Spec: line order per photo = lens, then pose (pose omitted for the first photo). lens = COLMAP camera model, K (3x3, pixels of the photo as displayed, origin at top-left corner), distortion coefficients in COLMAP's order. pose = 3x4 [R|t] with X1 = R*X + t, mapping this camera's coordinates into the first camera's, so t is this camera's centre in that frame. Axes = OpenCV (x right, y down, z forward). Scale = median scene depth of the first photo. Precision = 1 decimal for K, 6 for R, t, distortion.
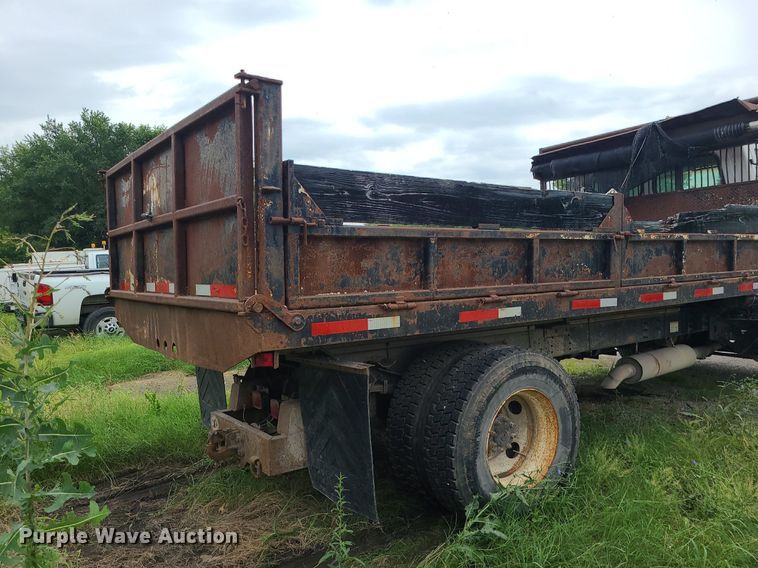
lens RADIAL K [[614.4, 0, 379.0], [0, 614.4, 284.0], [0, 0, 1]] dist [0.010155, -0.006843]
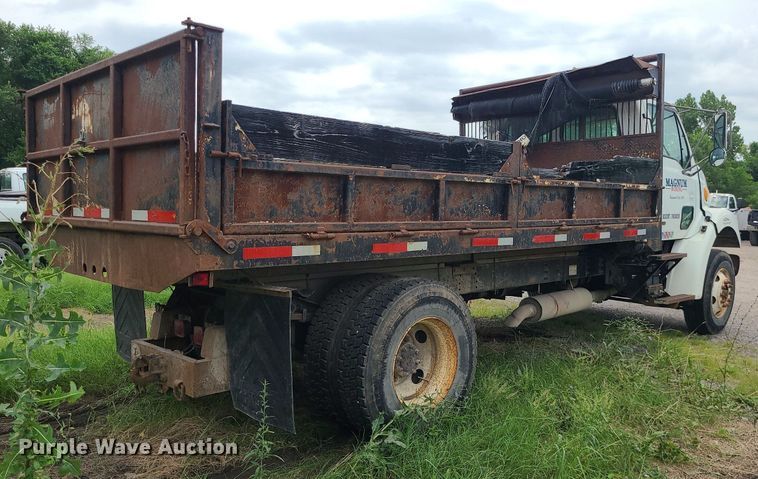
lens RADIAL K [[739.3, 0, 379.0], [0, 739.3, 239.5], [0, 0, 1]] dist [0.037023, 0.005518]
pose [[0.986213, 0.026683, 0.163315, -0.071012], [-0.028445, 0.999560, 0.008460, 0.024879], [-0.163017, -0.012989, 0.986538, -0.293712]]
